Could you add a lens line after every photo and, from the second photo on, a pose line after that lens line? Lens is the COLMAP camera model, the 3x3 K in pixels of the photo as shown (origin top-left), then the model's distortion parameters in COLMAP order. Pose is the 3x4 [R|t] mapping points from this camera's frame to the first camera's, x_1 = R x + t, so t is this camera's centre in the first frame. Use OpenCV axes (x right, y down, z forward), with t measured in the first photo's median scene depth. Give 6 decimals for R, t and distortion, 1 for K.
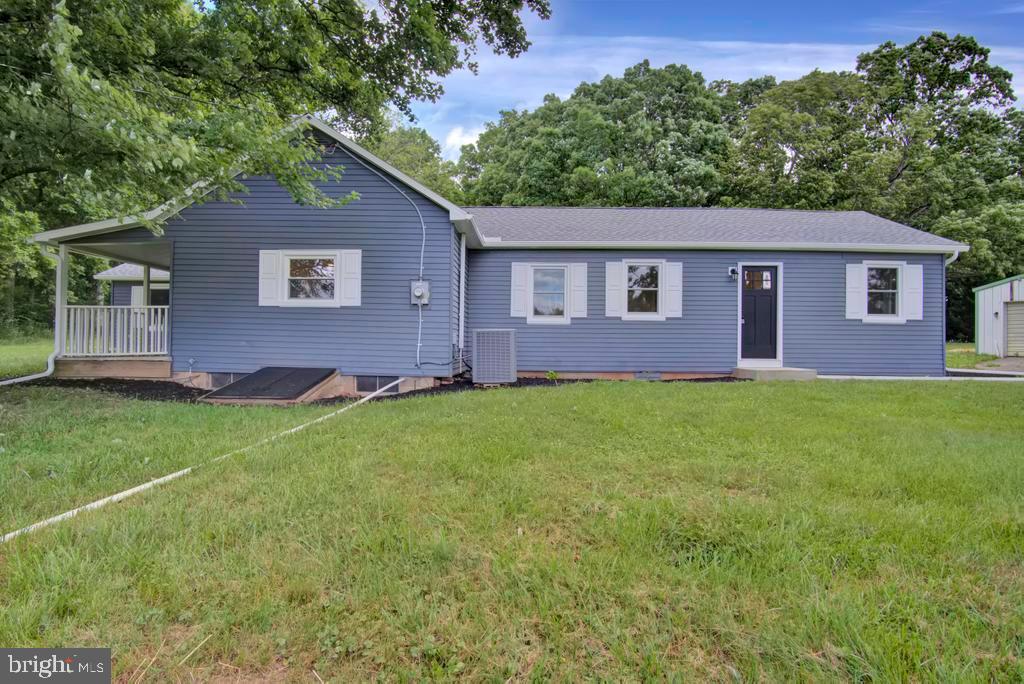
lens RADIAL K [[552.7, 0, 511.9], [0, 552.7, 340.1], [0, 0, 1]] dist [-0.015383, 0.003226]
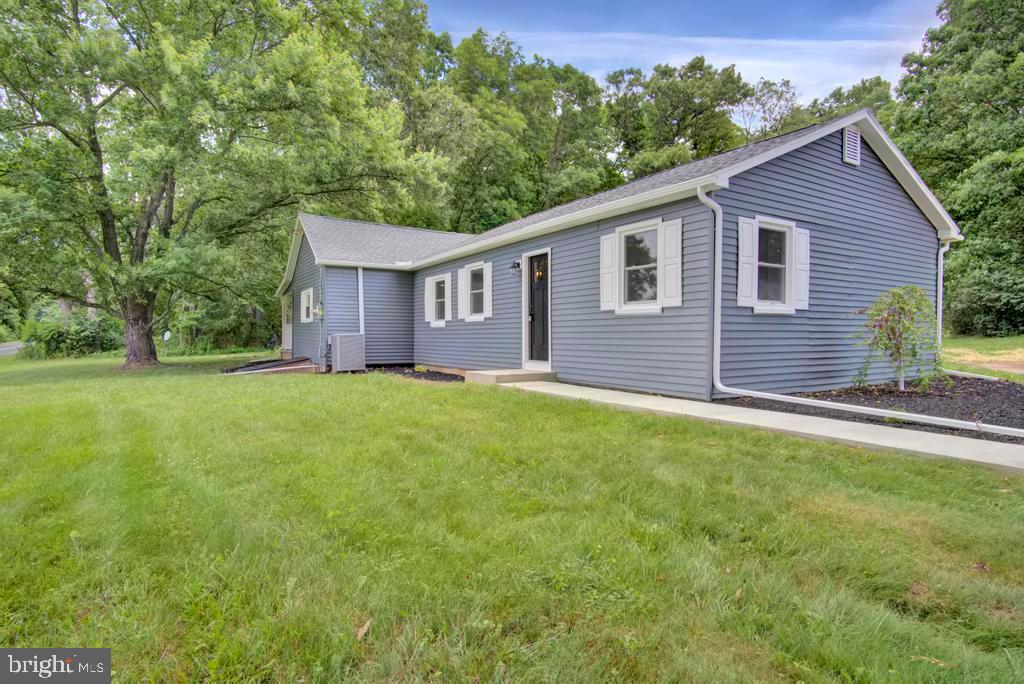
lens RADIAL K [[552.7, 0, 515.1], [0, 552.7, 340.1], [0, 0, 1]] dist [-0.015383, 0.003226]
pose [[0.530006, -0.000936, -0.847994, 1.176476], [0.002825, 0.999996, 0.000662, 0.000379], [0.847989, -0.002747, 0.530006, 0.502027]]
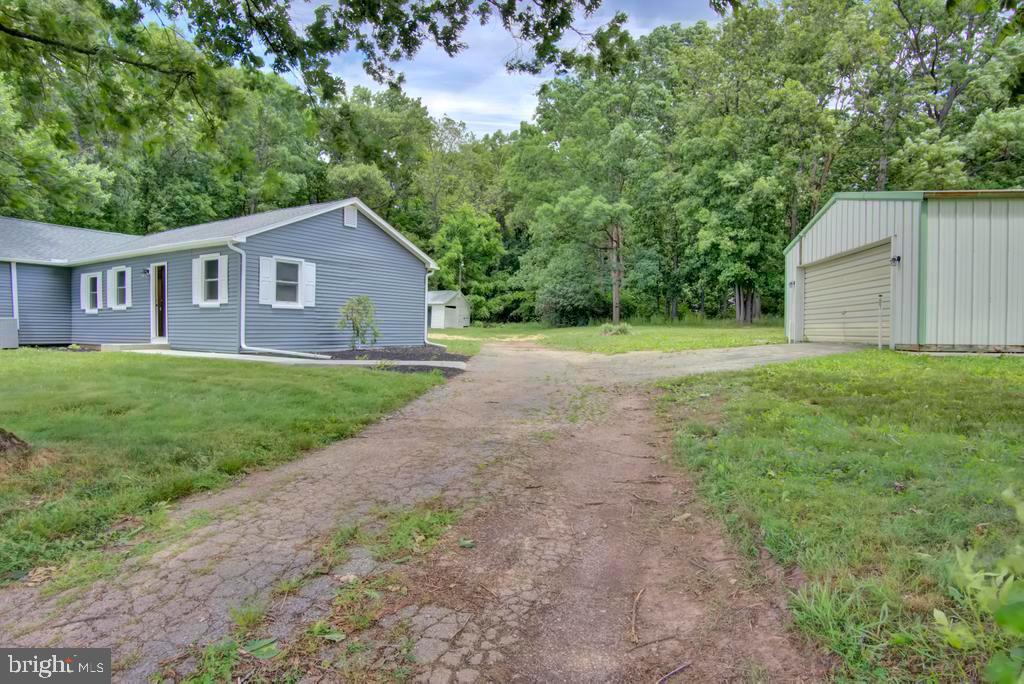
lens RADIAL K [[552.7, 0, 503.0], [0, 552.7, 343.1], [0, 0, 1]] dist [-0.015383, 0.003226]
pose [[0.836687, 0.011948, -0.547550, 1.844966], [-0.002773, 0.999842, 0.017580, 0.023292], [0.547674, -0.013190, 0.836588, 0.353292]]
